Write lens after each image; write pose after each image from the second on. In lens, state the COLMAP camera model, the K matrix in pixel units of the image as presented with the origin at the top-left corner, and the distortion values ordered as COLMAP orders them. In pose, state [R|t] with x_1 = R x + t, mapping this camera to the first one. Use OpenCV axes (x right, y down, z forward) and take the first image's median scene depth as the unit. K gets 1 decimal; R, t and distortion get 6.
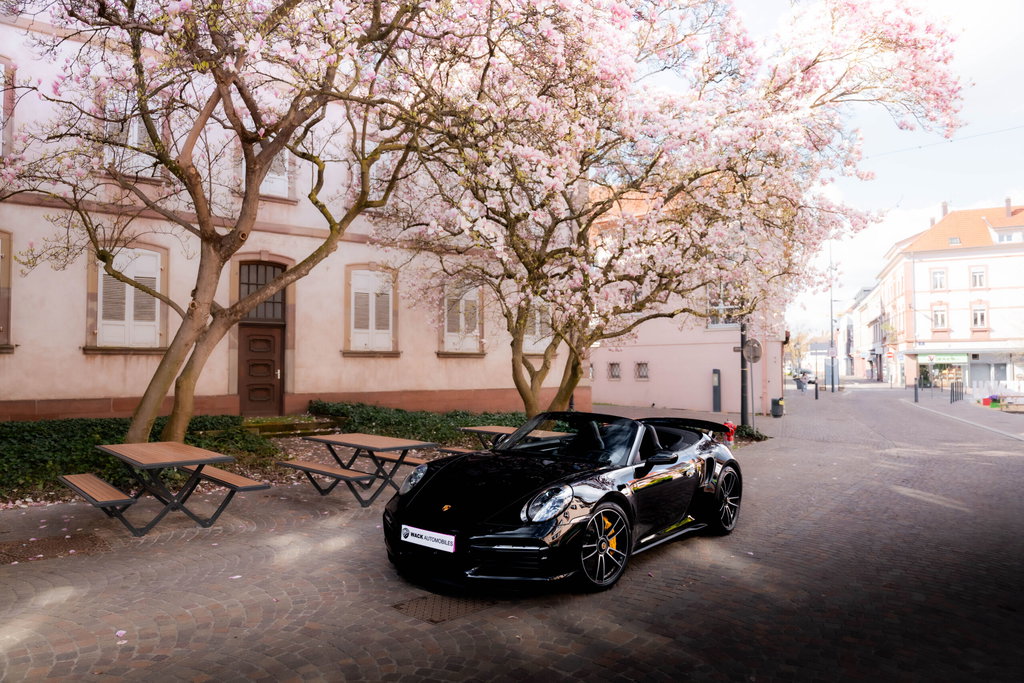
lens RADIAL K [[700.2, 0, 512.0], [0, 700.2, 341.5], [0, 0, 1]] dist [-0.002700, 0.000883]
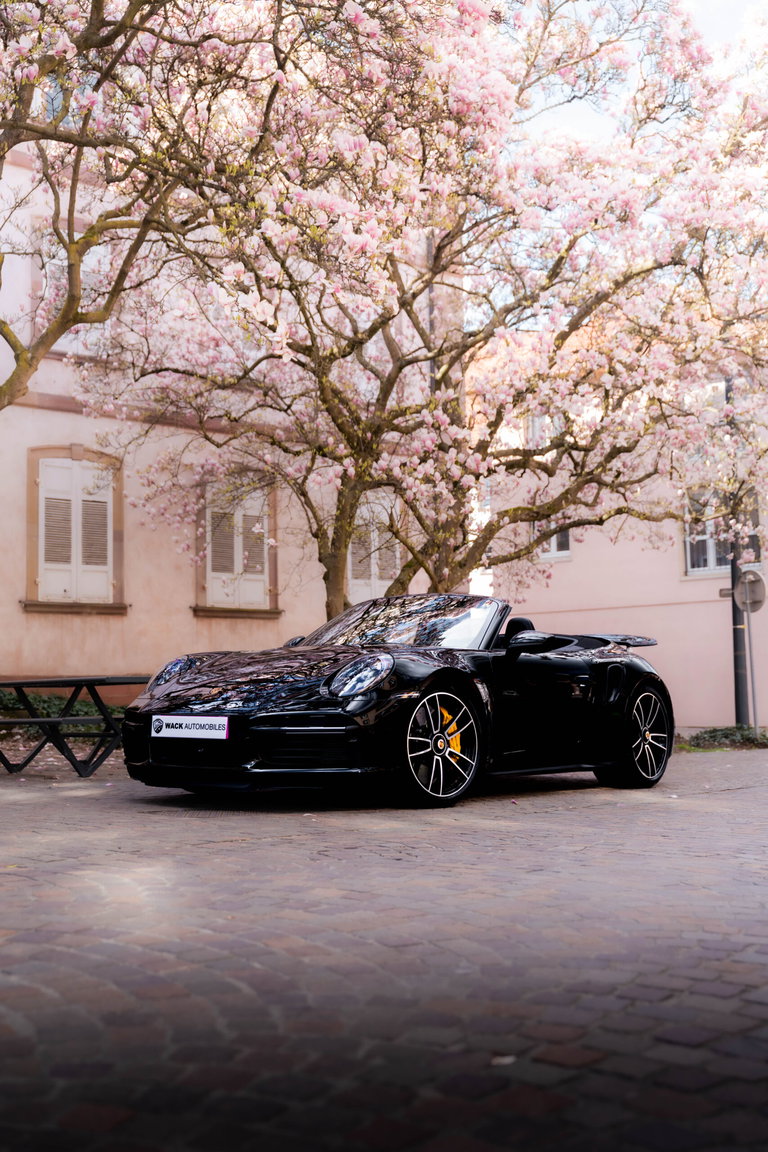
lens RADIAL K [[1364.7, 0, 384.0], [0, 1364.7, 576.0], [0, 0, 1]] dist [0.016040, -0.000468]
pose [[0.999308, -0.012718, 0.034962, 0.009408], [0.014416, 0.998707, -0.048748, 0.062830], [-0.034296, 0.049219, 0.998199, -0.124653]]
